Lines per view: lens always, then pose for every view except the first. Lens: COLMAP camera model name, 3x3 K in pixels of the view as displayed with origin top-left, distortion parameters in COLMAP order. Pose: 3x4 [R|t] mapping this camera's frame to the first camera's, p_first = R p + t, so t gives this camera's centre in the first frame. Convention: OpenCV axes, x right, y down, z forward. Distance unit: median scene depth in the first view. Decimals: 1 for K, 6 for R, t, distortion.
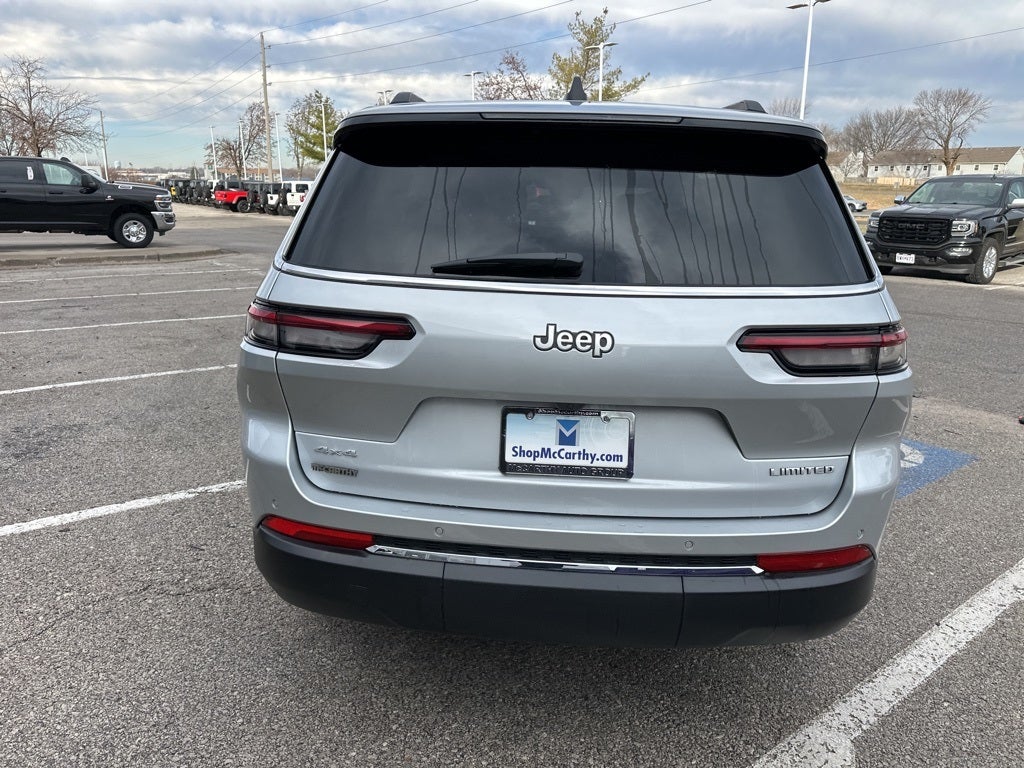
lens RADIAL K [[720.3, 0, 493.9], [0, 720.3, 371.3], [0, 0, 1]] dist [0.046350, -0.052393]
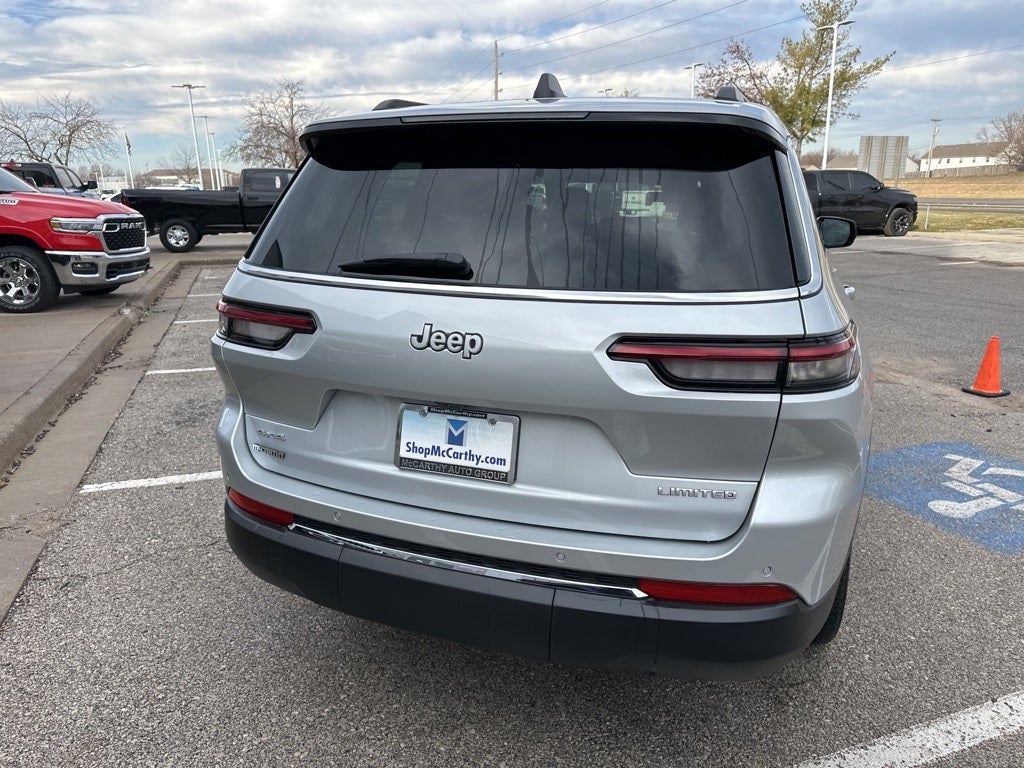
lens RADIAL K [[720.3, 0, 498.6], [0, 720.3, 377.5], [0, 0, 1]] dist [0.046350, -0.052393]
pose [[0.954764, 0.054379, -0.292351, 0.391675], [-0.051789, 0.998520, 0.016600, -0.009823], [0.292821, -0.000708, 0.956167, 0.047557]]
